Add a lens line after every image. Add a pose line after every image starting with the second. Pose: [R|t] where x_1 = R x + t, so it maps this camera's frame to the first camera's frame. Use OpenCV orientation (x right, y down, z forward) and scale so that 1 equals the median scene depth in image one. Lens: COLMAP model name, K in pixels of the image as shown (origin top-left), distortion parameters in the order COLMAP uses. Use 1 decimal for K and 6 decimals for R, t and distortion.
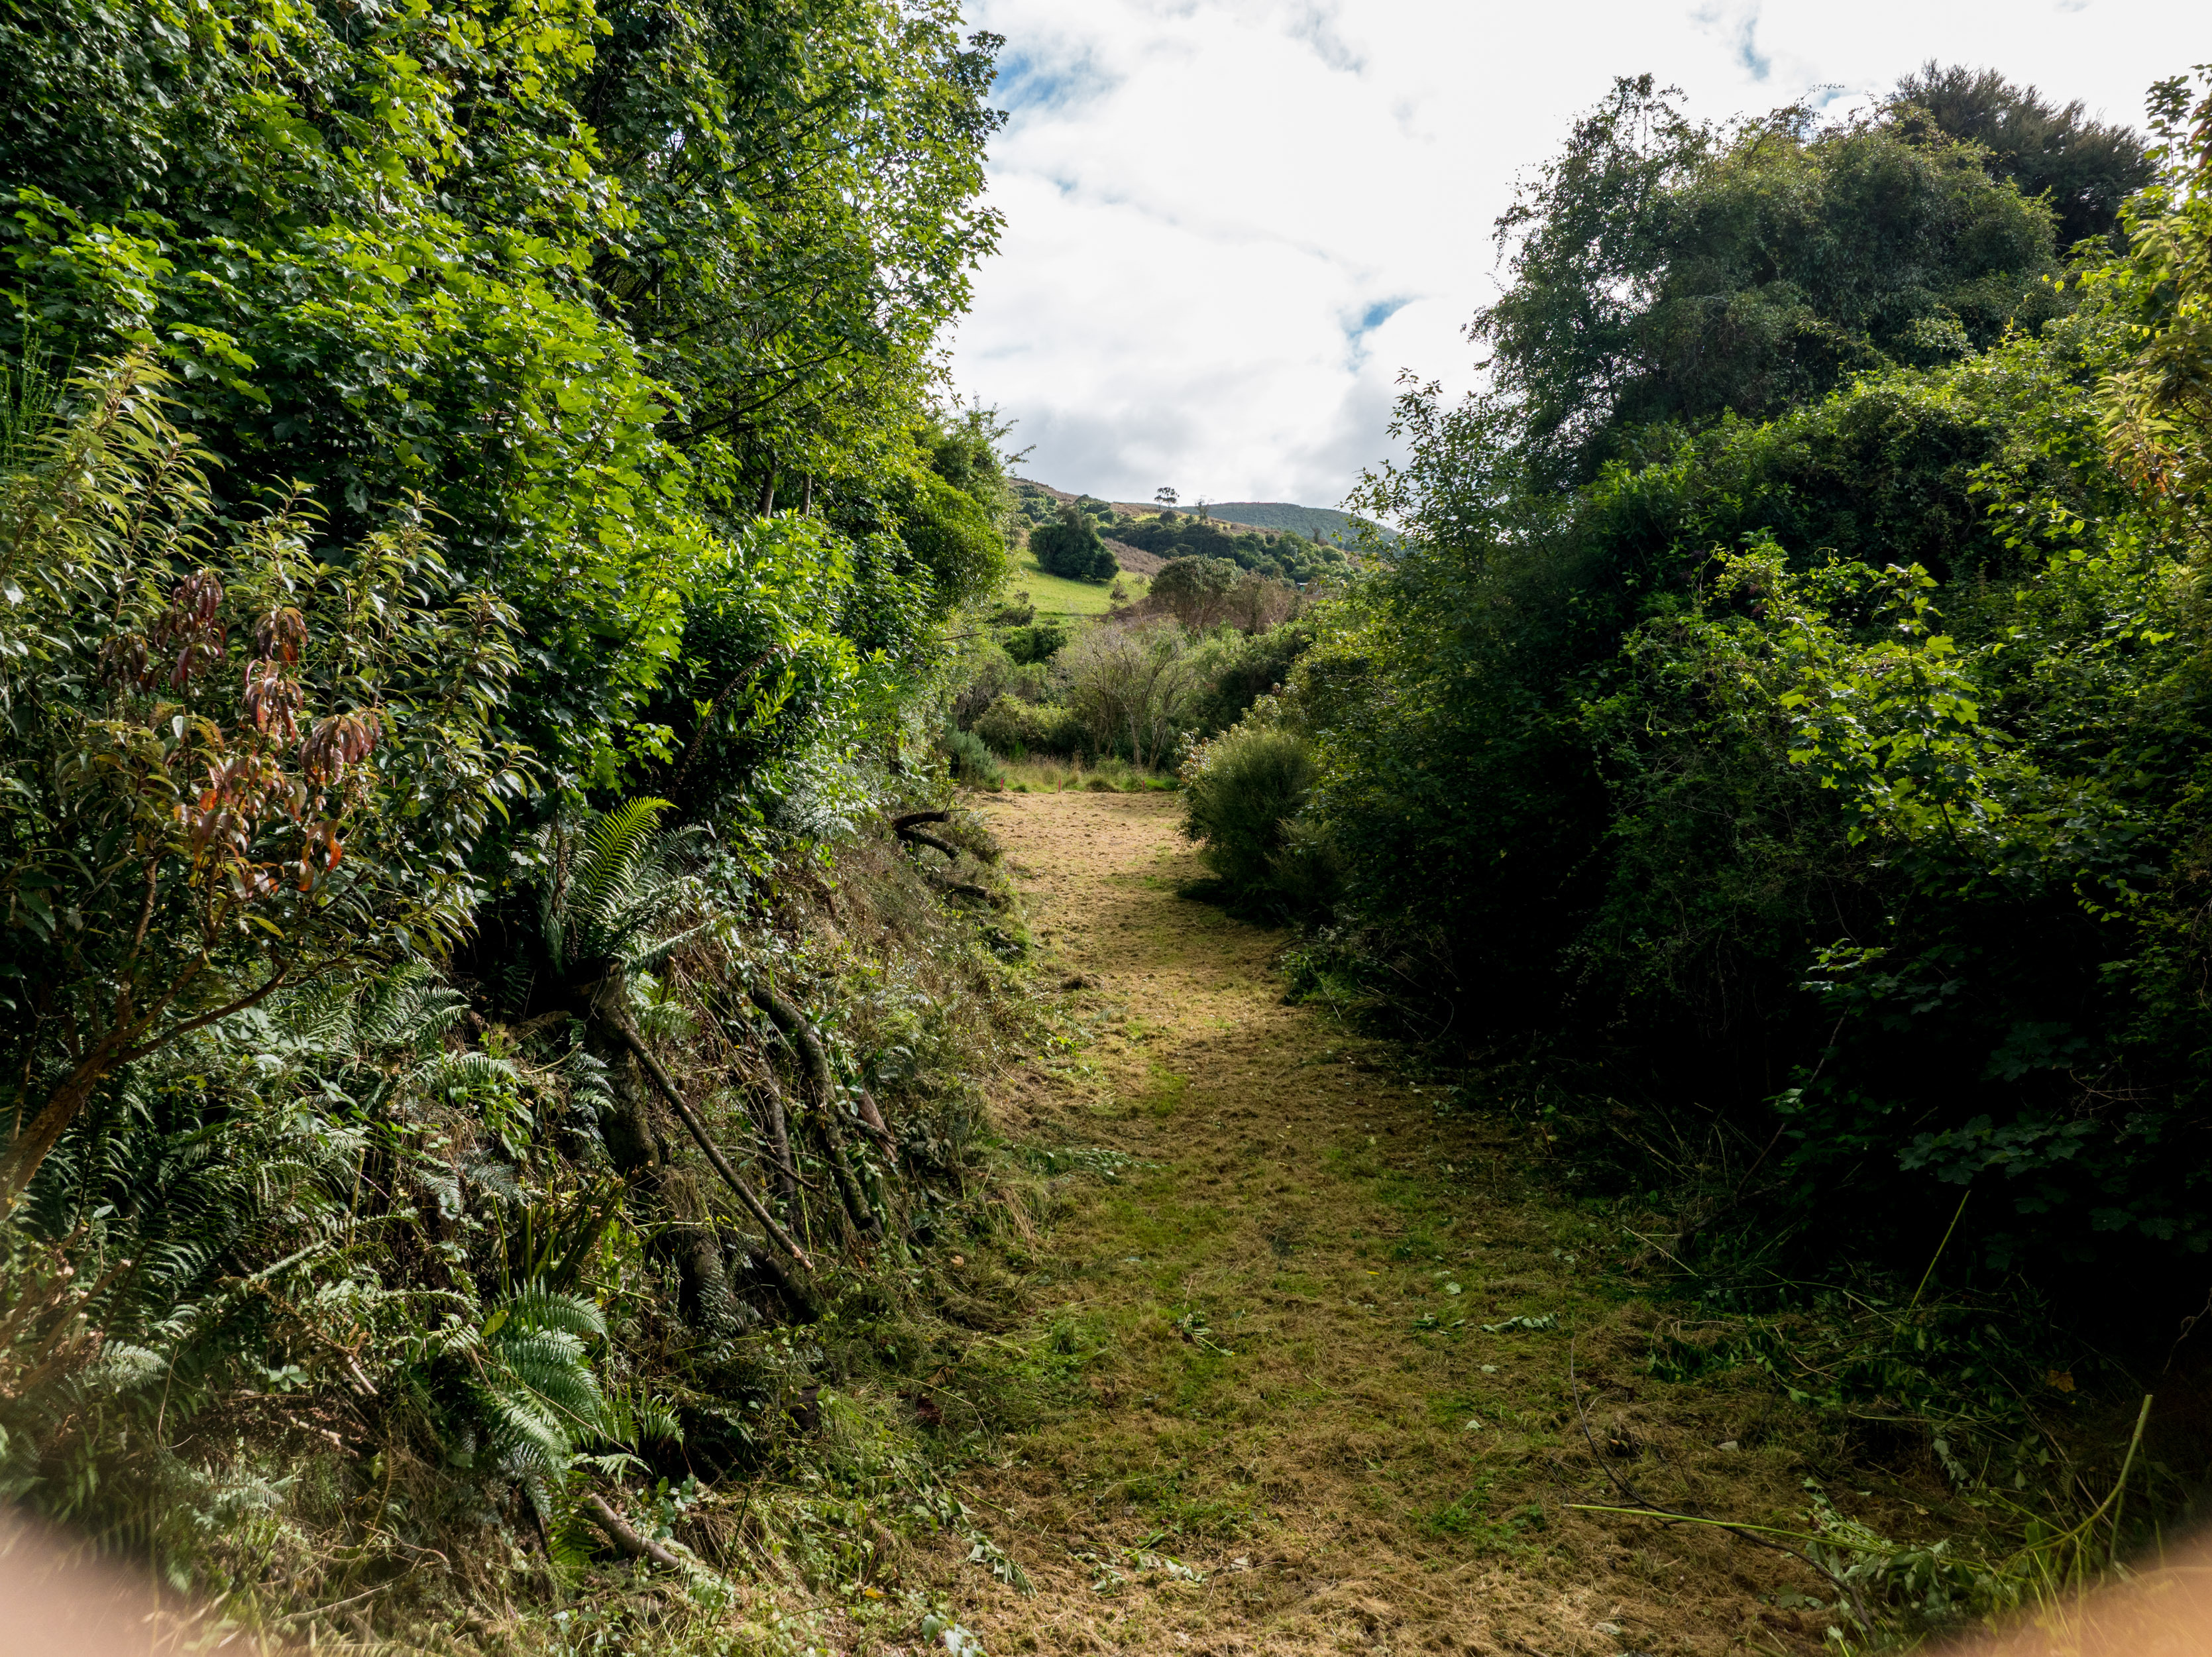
lens RADIAL K [[1557.8, 0, 1111.3], [0, 1557.8, 833.4], [0, 0, 1]] dist [-0.049097, 0.012793]
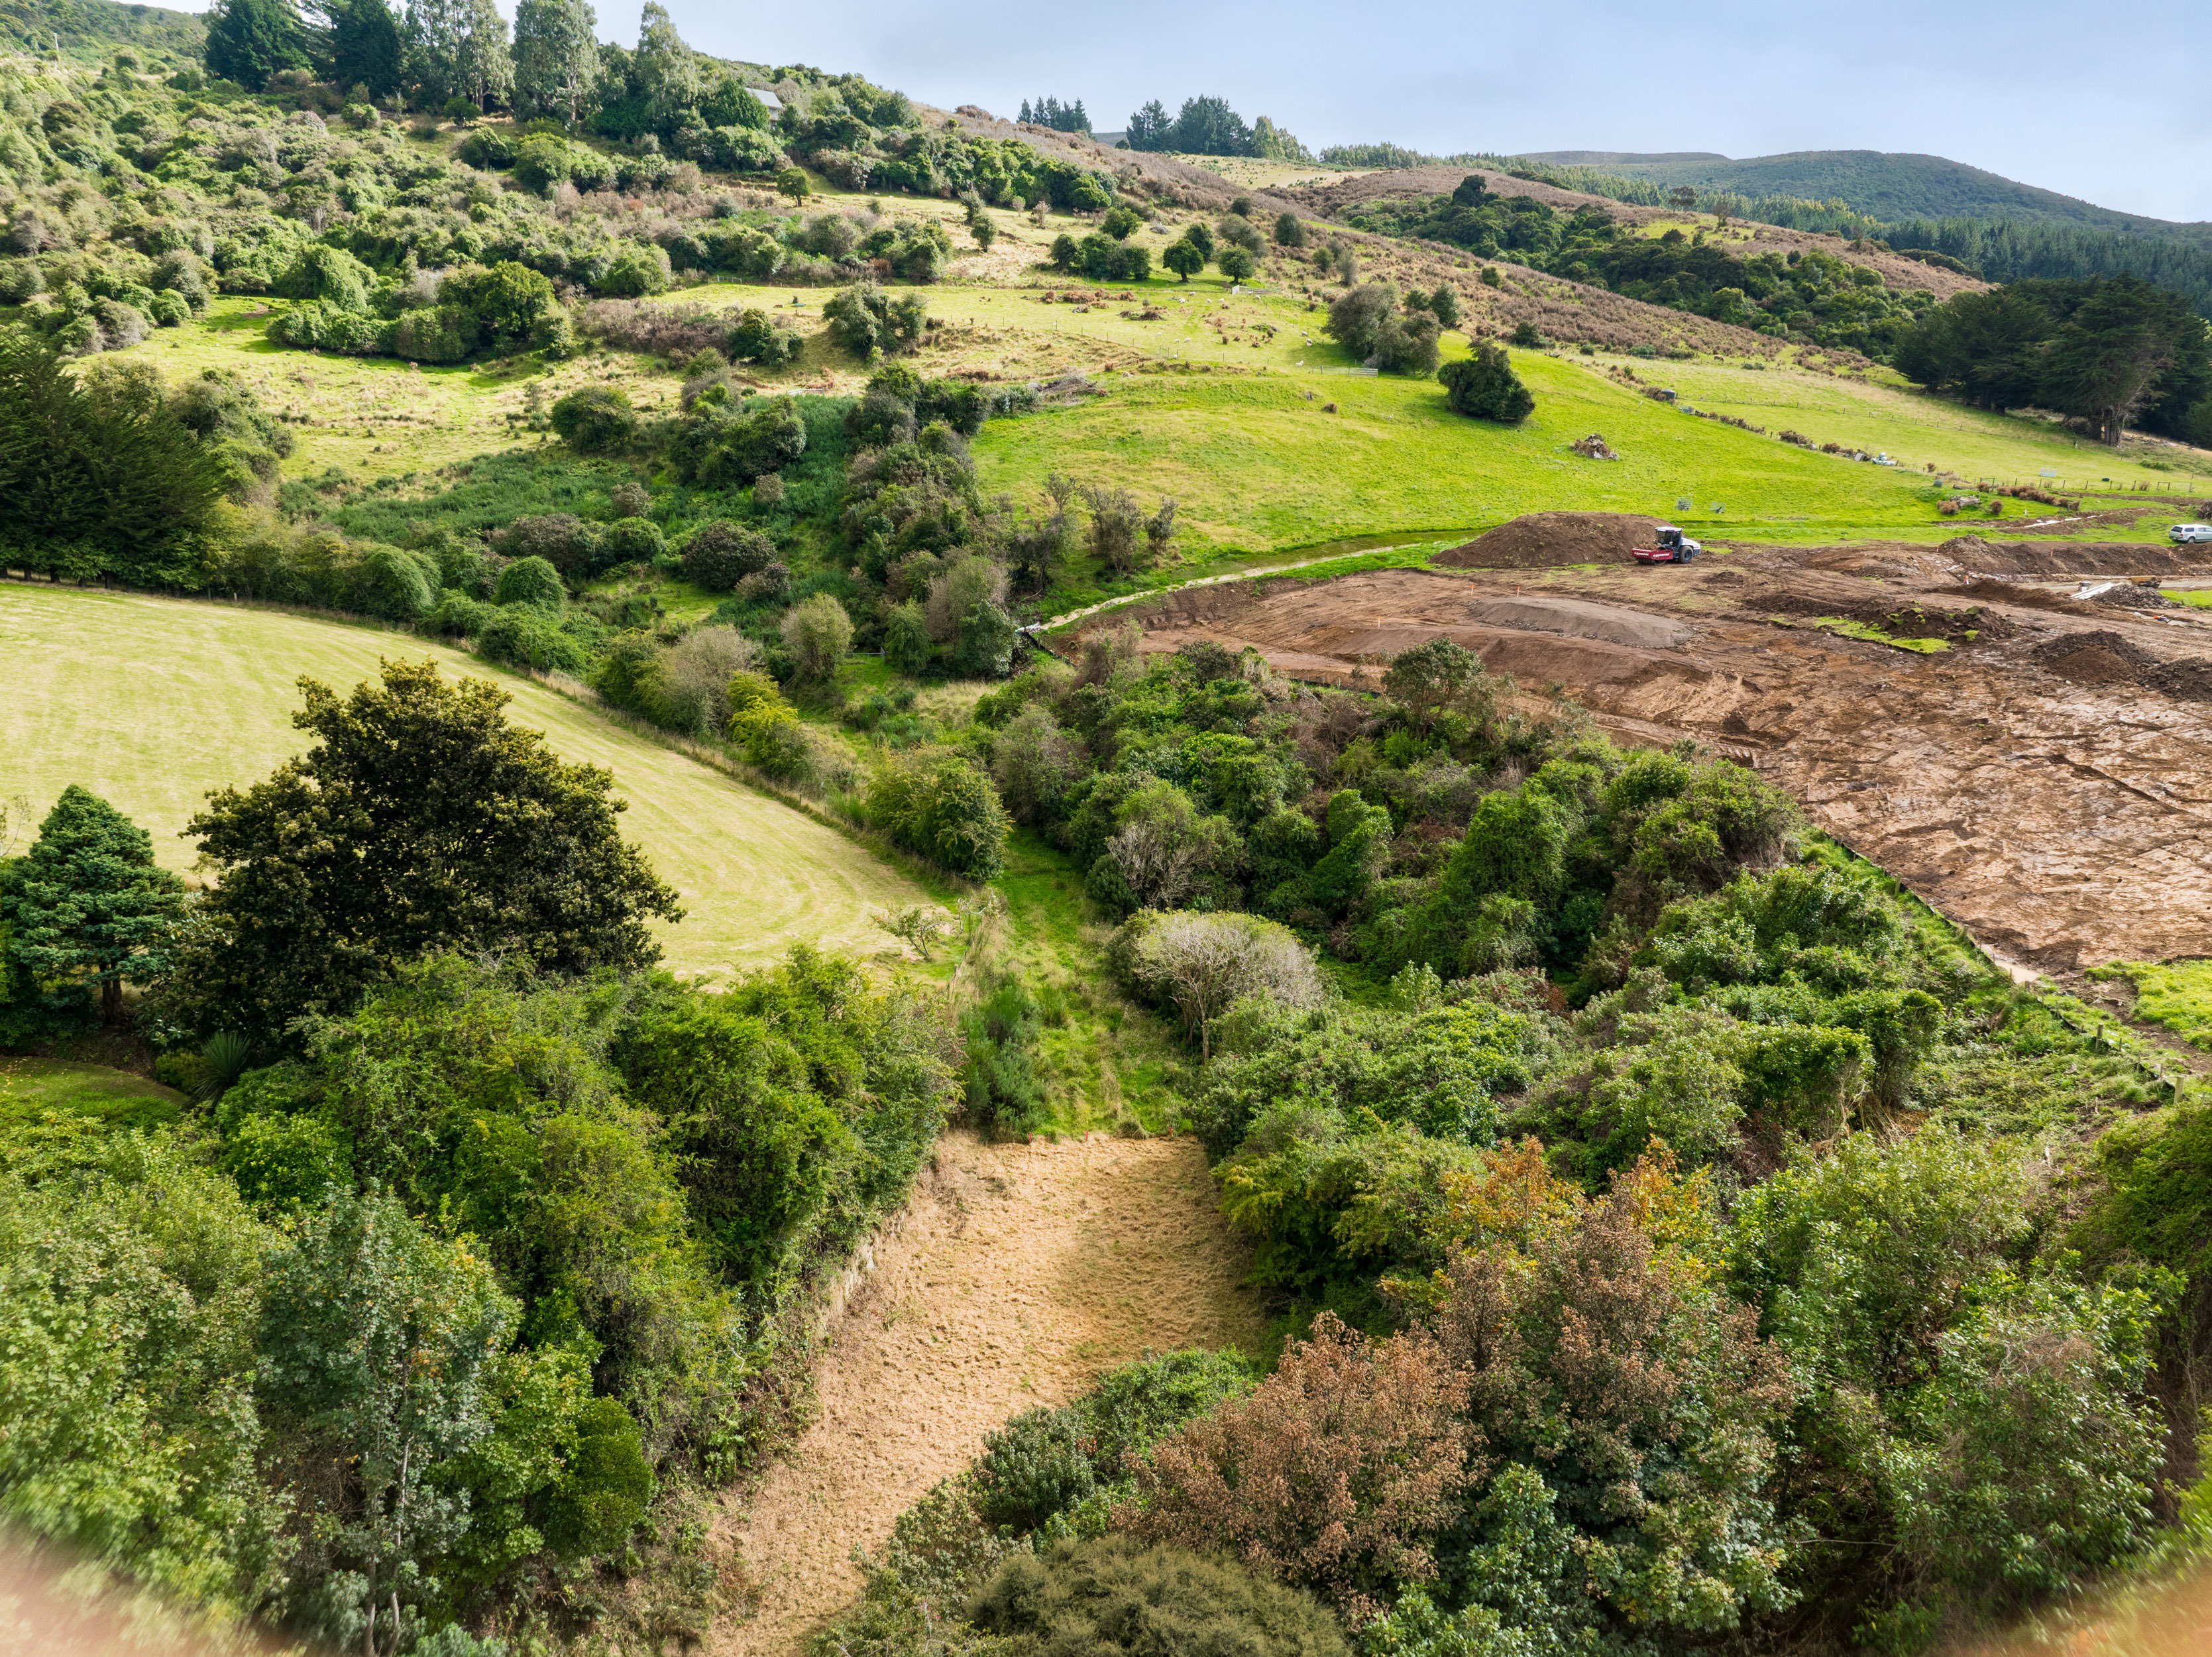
lens RADIAL K [[1557.8, 0, 1102.7], [0, 1557.8, 837.3], [0, 0, 1]] dist [-0.049097, 0.012793]
pose [[0.945071, 0.071682, -0.318909, 0.071748], [-0.003240, 0.977664, 0.210151, -0.107317], [0.326850, -0.197574, 0.924193, 0.006466]]
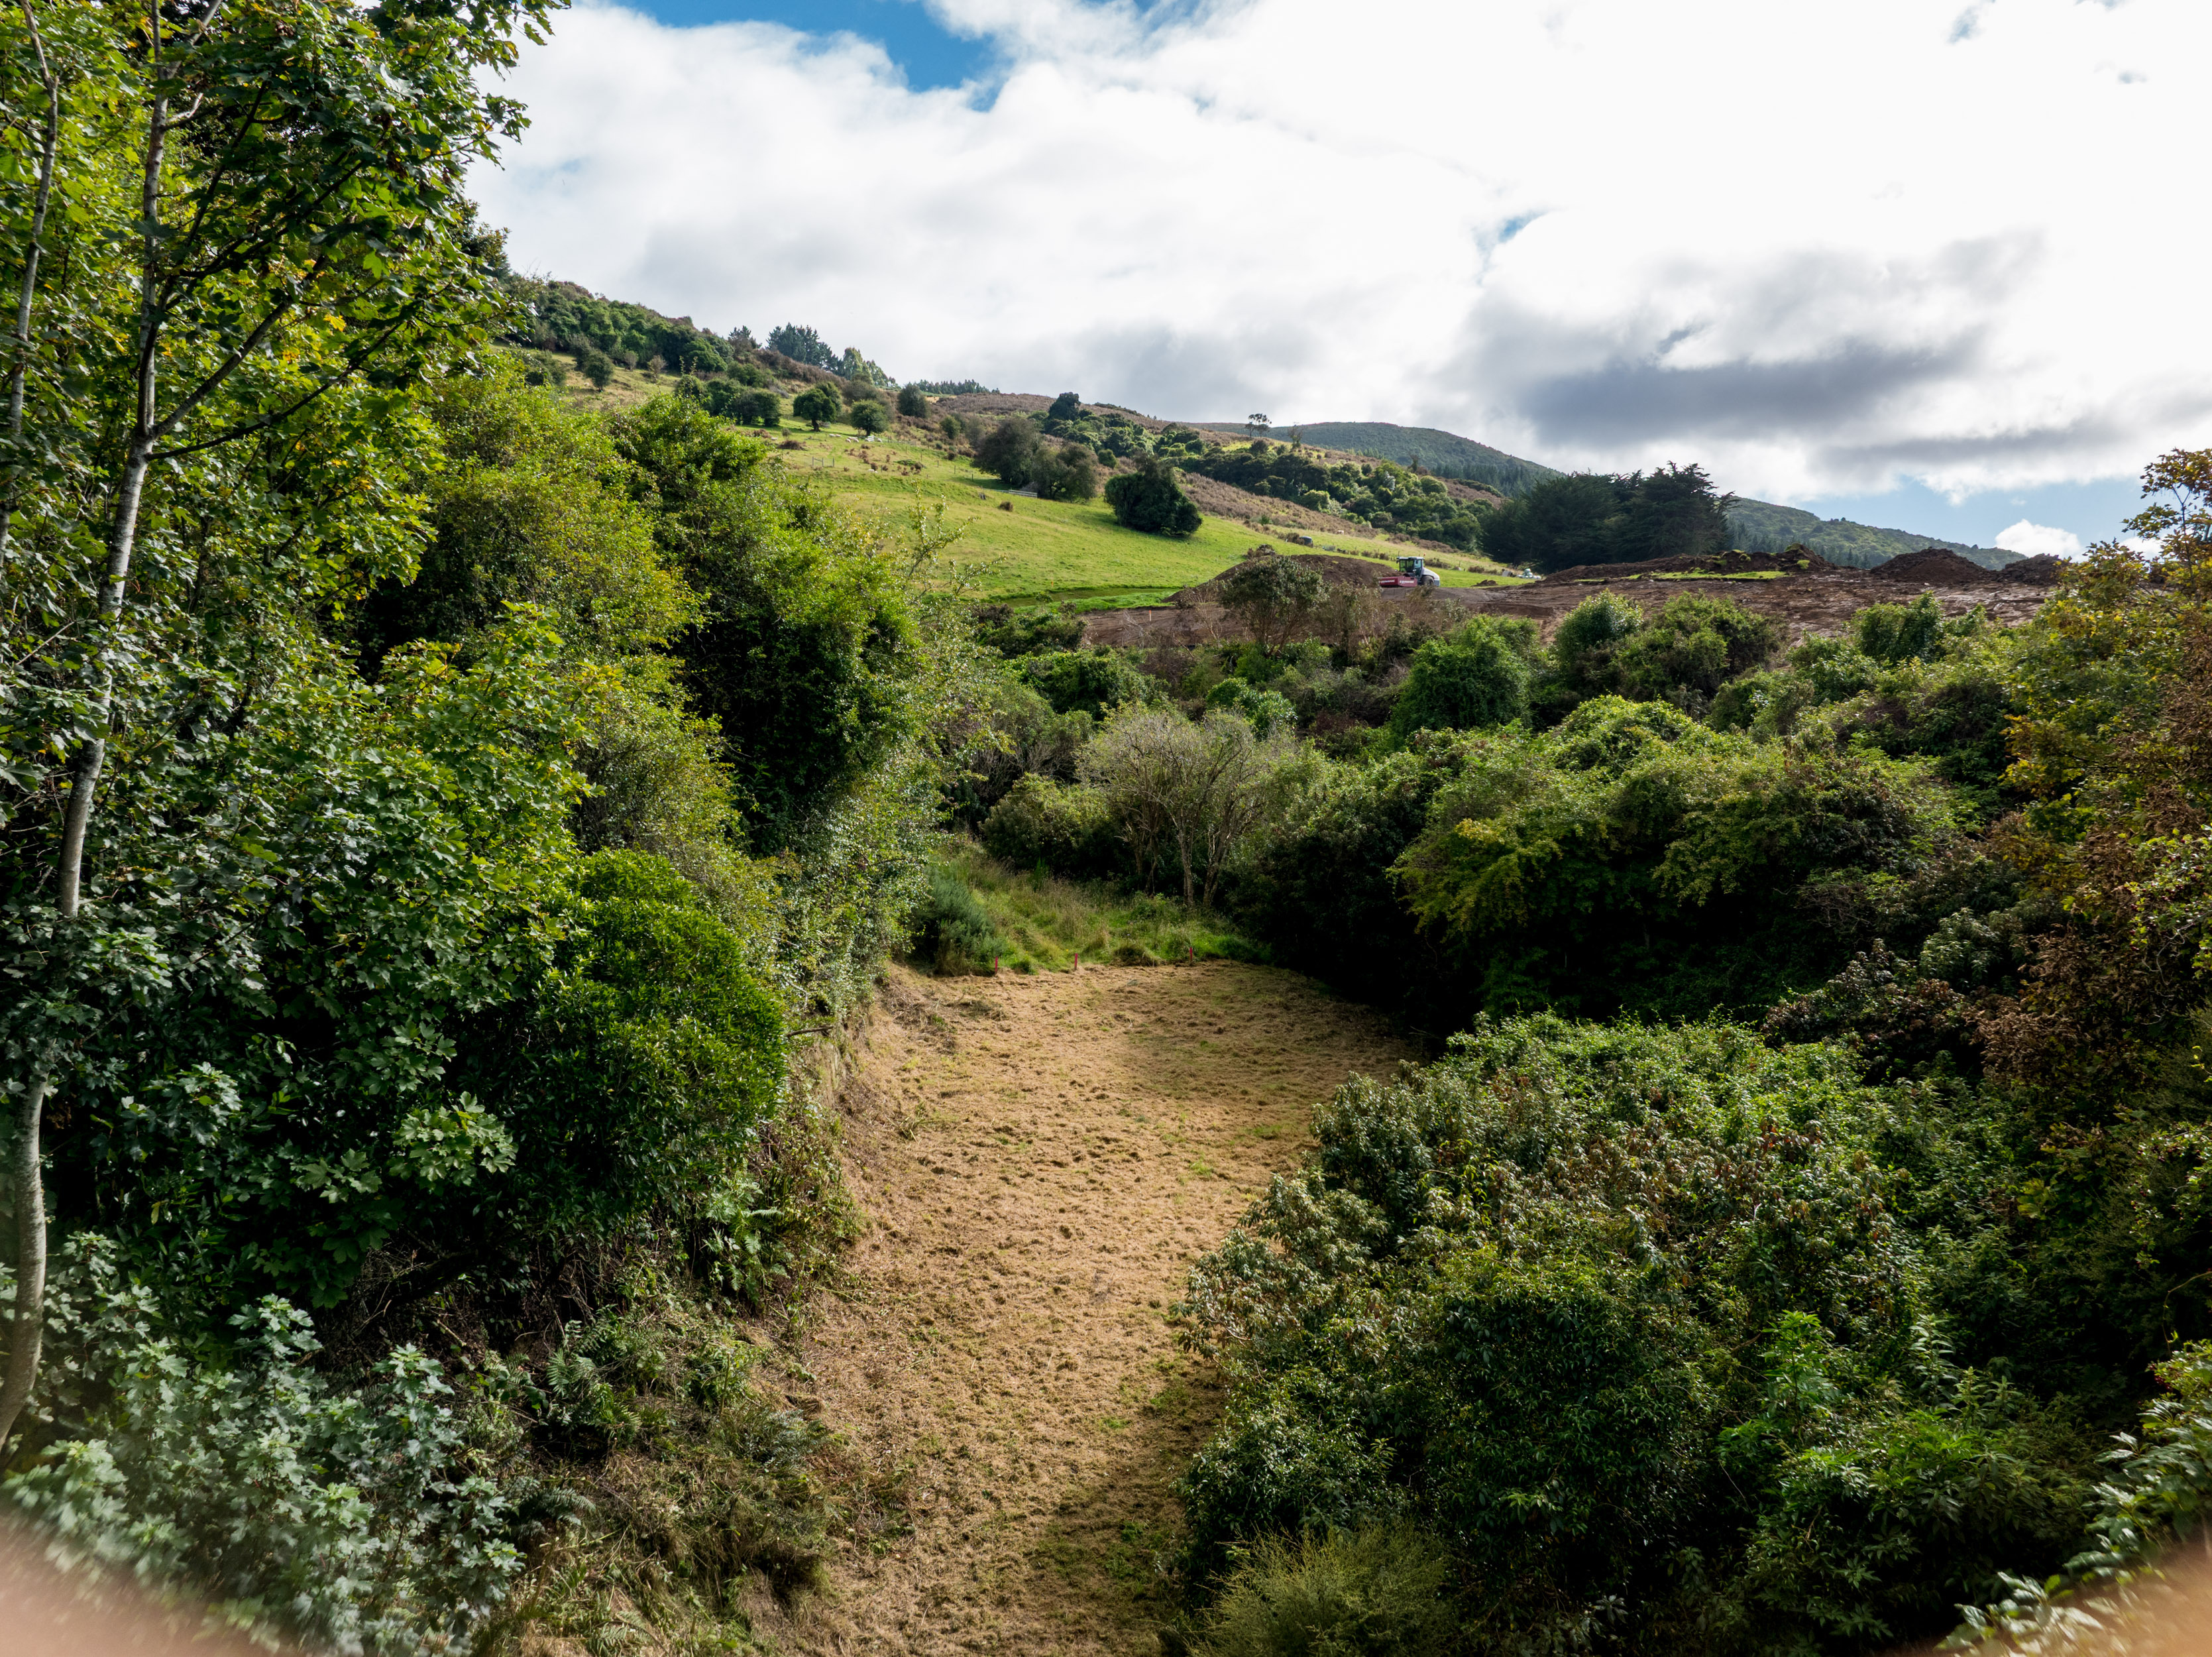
lens RADIAL K [[1557.8, 0, 1109.3], [0, 1557.8, 841.2], [0, 0, 1]] dist [-0.049097, 0.012793]
pose [[0.998183, 0.003849, -0.060132, 0.006177], [-0.000546, 0.998494, 0.054856, -0.029421], [0.060252, -0.054723, 0.996682, 0.060718]]
